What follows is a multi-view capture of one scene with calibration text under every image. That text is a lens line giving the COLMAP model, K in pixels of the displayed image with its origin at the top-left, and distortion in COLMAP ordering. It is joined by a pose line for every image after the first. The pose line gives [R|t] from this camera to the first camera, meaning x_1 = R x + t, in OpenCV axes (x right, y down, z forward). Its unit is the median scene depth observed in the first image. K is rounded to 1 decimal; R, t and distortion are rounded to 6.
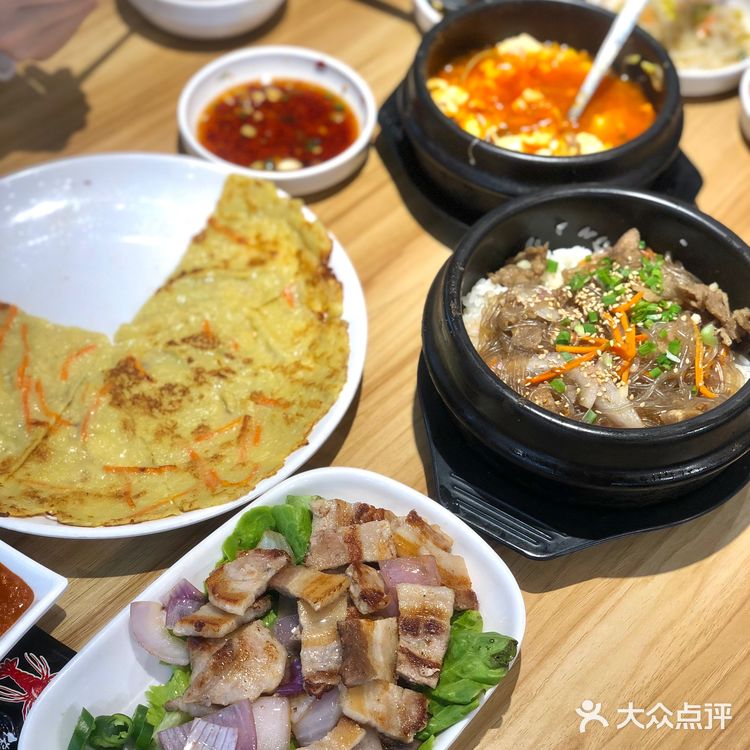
lens RADIAL K [[1525.5, 0, 375.0], [0, 1525.5, 375.0], [0, 0, 1]] dist [-0.020517, 0.236071]
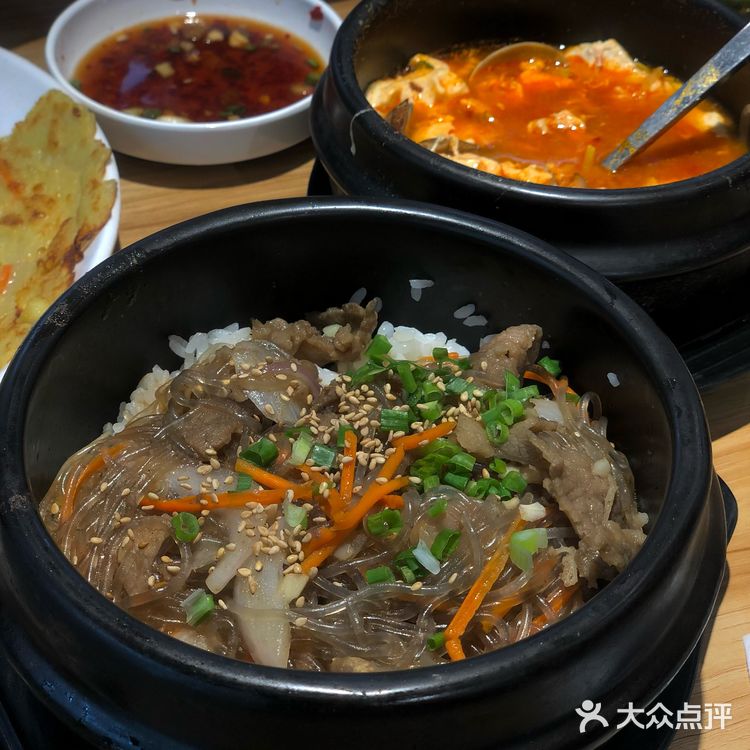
lens RADIAL K [[1525.5, 0, 375.0], [0, 1525.5, 375.0], [0, 0, 1]] dist [-0.020517, 0.236071]
pose [[0.890798, 0.315350, -0.327158, 0.303626], [-0.359721, 0.929297, -0.083707, -0.018549], [0.277631, 0.192252, 0.941255, 0.519087]]
